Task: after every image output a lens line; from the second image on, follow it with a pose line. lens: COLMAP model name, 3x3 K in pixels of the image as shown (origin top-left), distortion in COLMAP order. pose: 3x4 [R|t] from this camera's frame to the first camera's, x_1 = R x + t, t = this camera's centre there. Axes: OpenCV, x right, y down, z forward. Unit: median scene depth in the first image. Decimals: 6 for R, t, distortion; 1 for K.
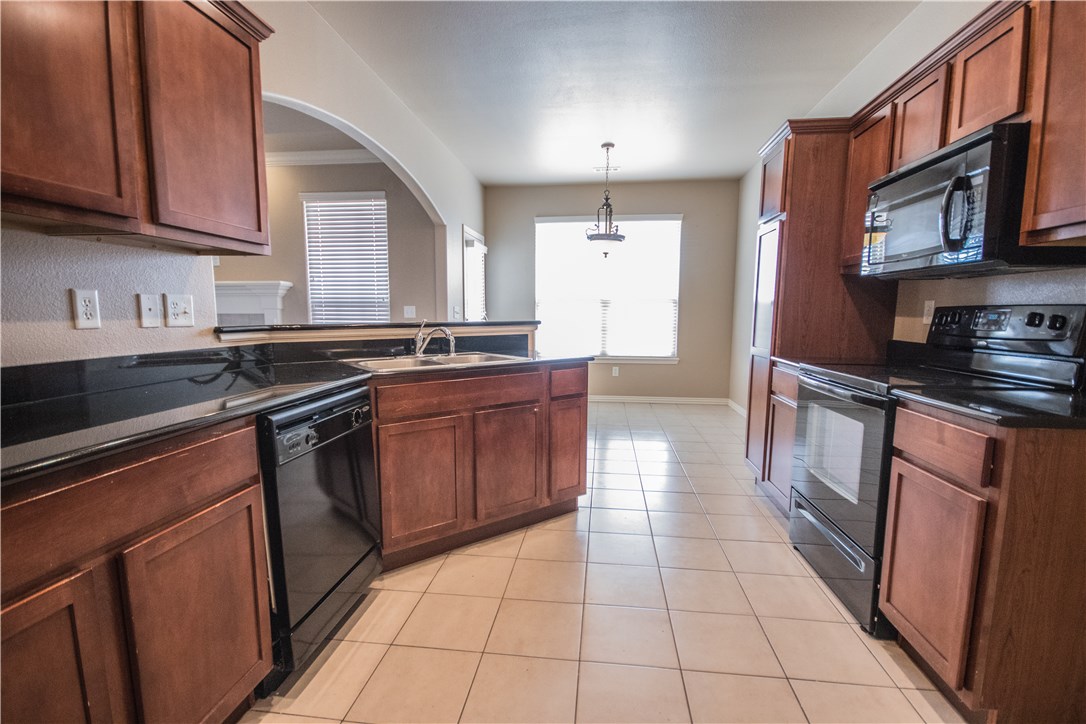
lens RADIAL K [[503.3, 0, 542.5], [0, 503.3, 375.7], [0, 0, 1]] dist [-0.001640, 0.000063]
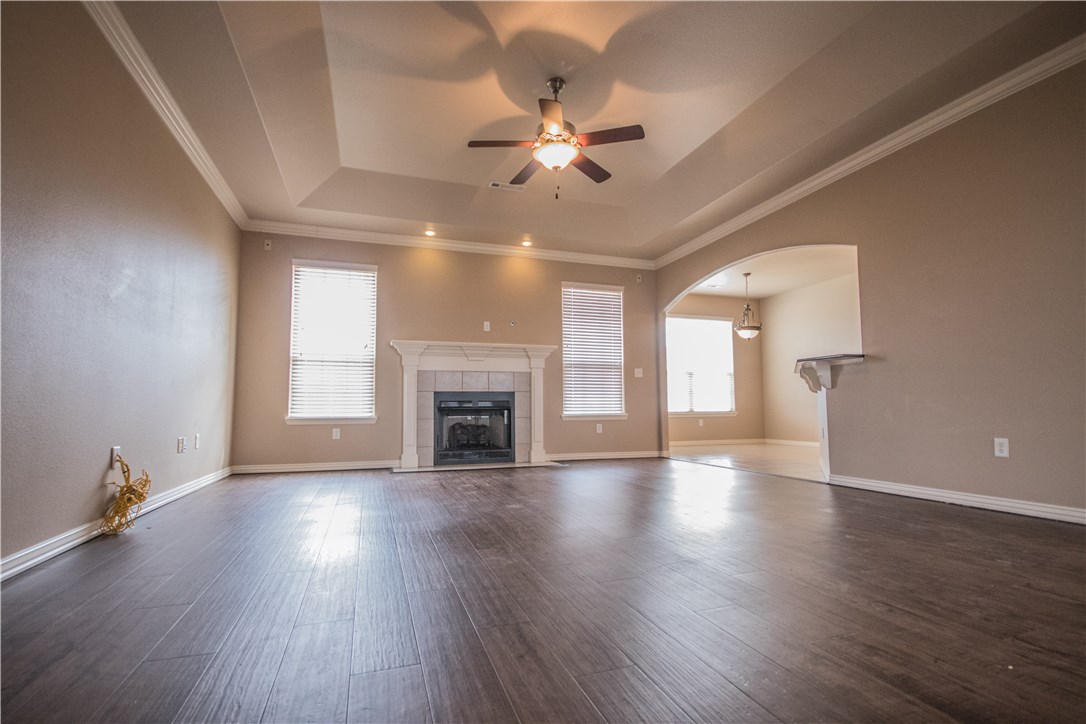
lens RADIAL K [[503.3, 0, 542.5], [0, 503.3, 375.7], [0, 0, 1]] dist [-0.001640, 0.000063]
pose [[0.897649, 0.024463, 0.440031, -0.885647], [0.056660, 0.983766, -0.170276, 0.077680], [-0.437053, 0.177780, 0.881691, -0.061388]]
